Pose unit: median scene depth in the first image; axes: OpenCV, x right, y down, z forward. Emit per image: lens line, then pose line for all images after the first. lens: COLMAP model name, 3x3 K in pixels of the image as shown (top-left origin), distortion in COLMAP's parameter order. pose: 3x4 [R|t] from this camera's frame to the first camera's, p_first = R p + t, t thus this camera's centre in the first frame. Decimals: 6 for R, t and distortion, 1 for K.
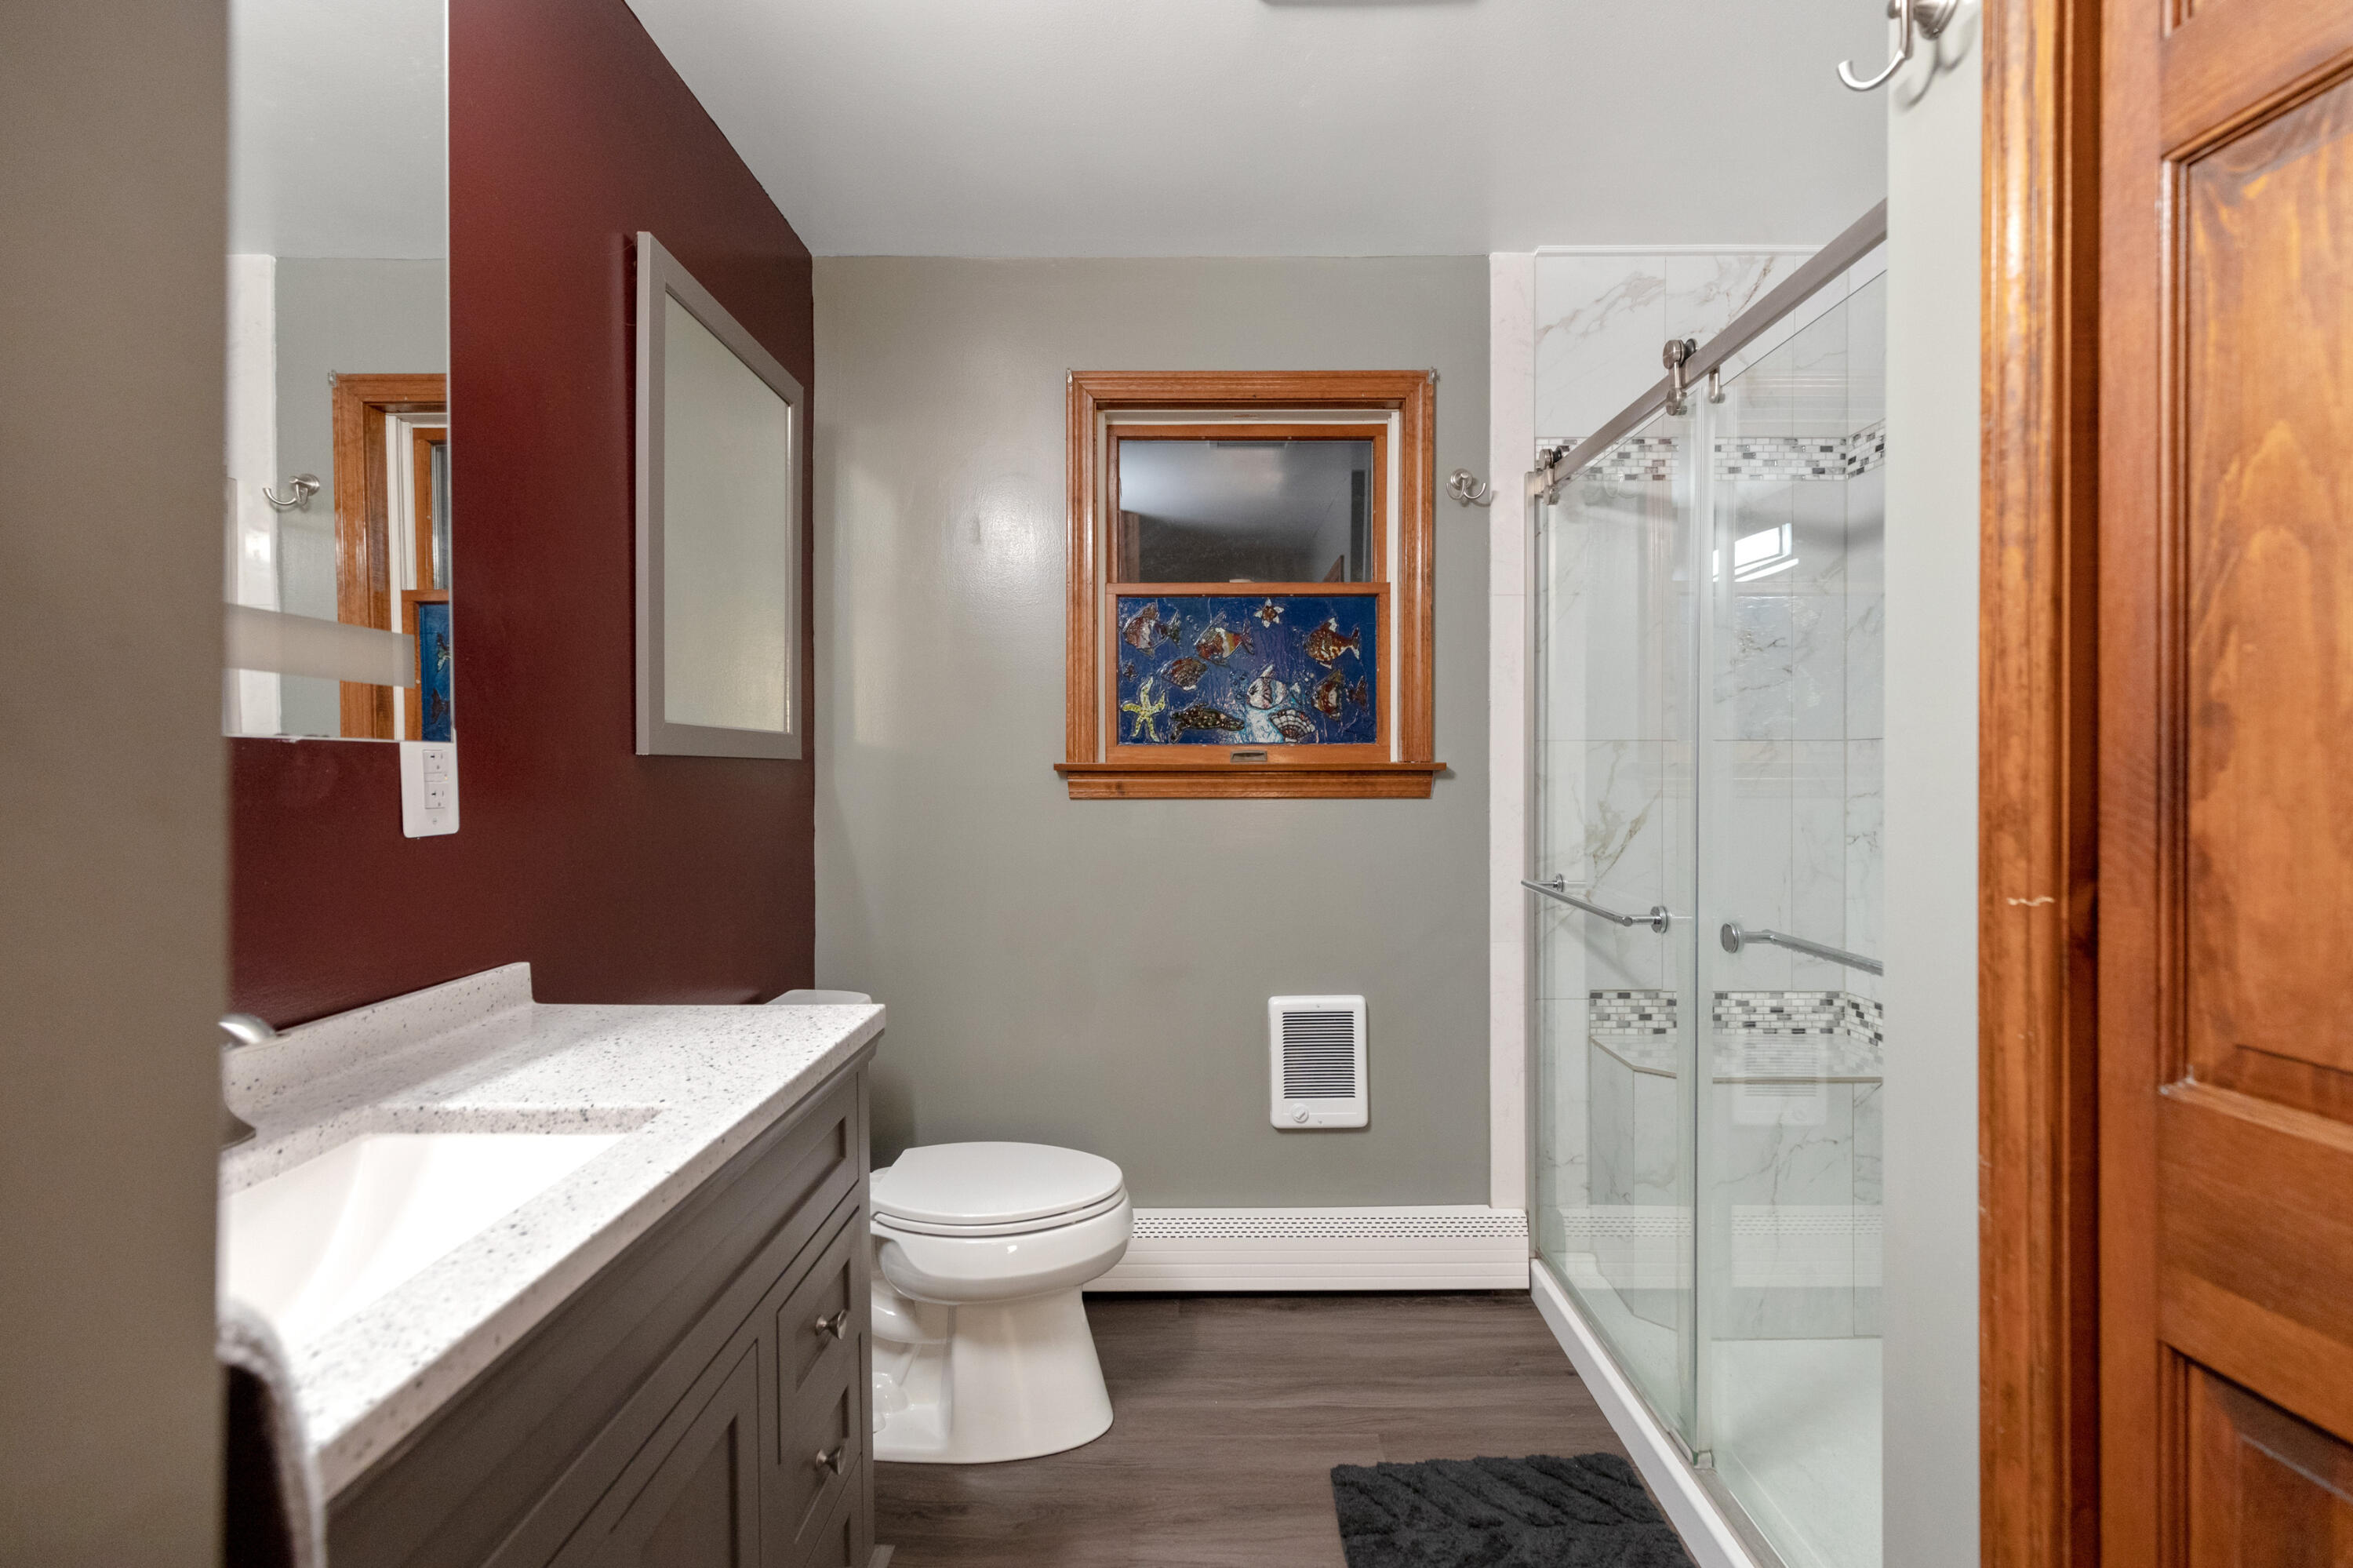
lens RADIAL K [[1066.0, 0, 1189.1], [0, 1066.0, 760.8], [0, 0, 1]] dist [0.006231, -0.000567]
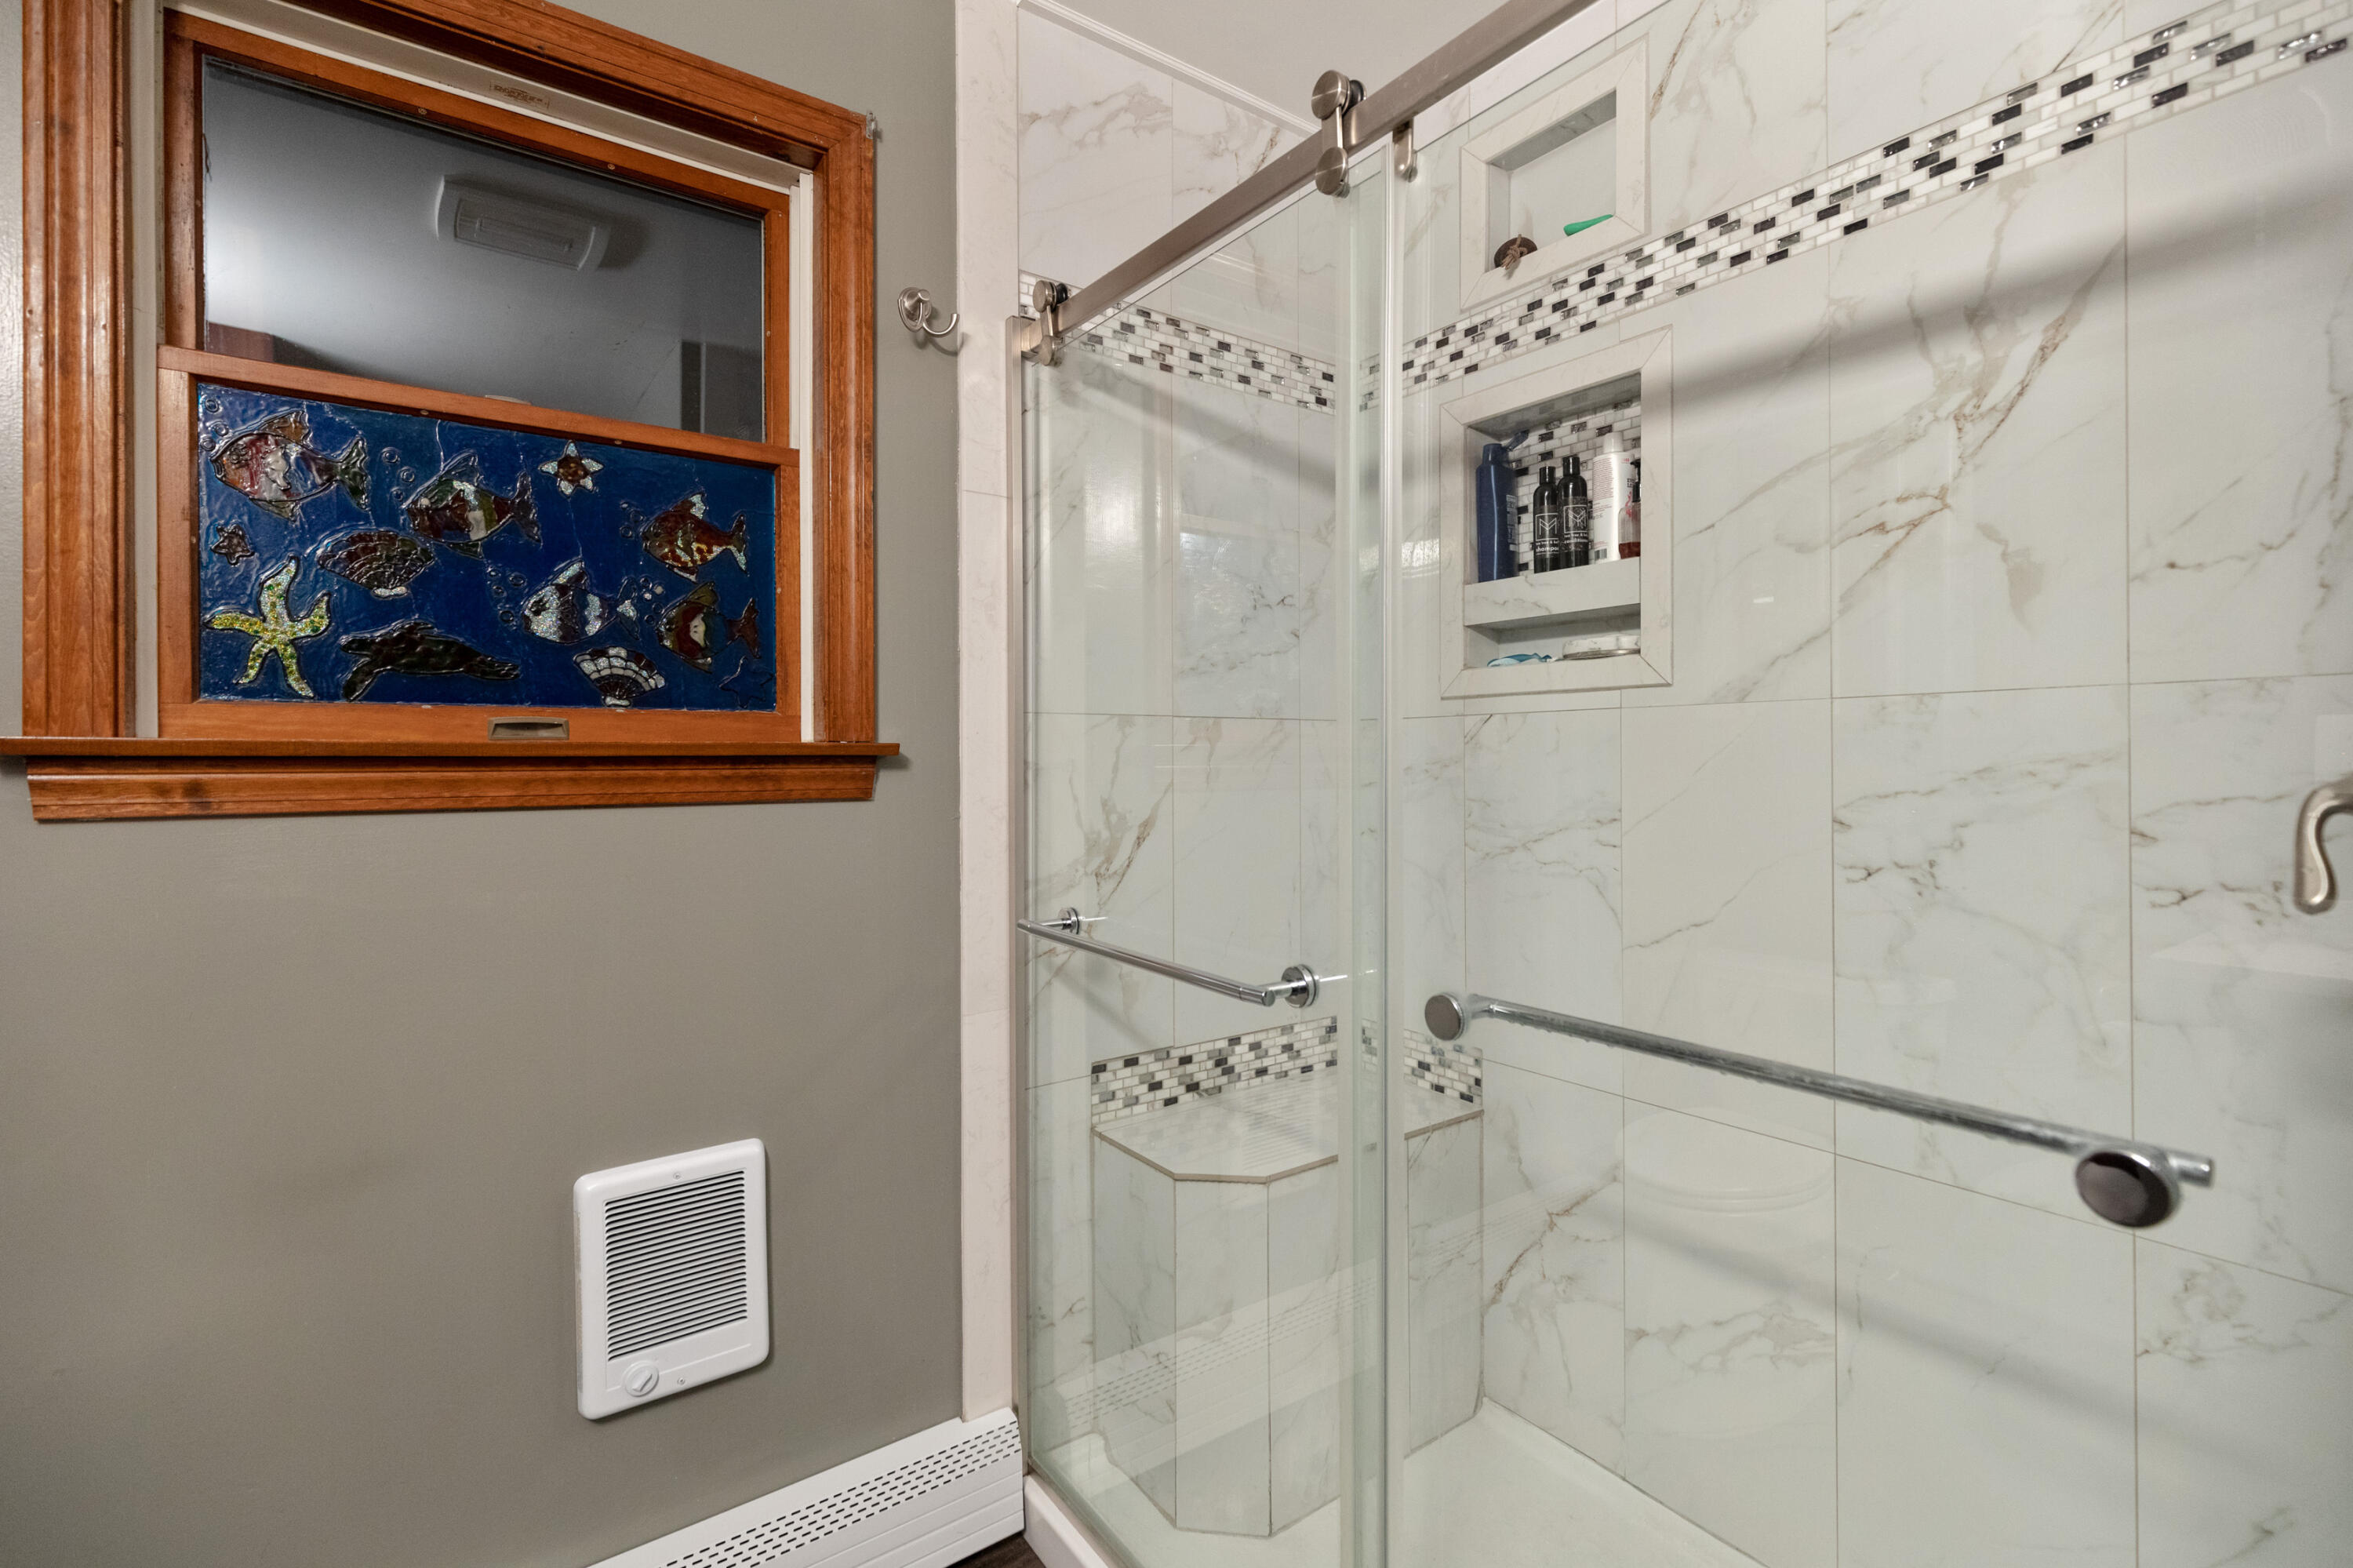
lens RADIAL K [[1066.0, 0, 1189.1], [0, 1066.0, 760.8], [0, 0, 1]] dist [0.006231, -0.000567]
pose [[0.808712, -0.002363, 0.588201, 0.008457], [-0.004220, 0.999943, 0.009819, 0.005168], [-0.588190, -0.010423, 0.808656, 0.379697]]
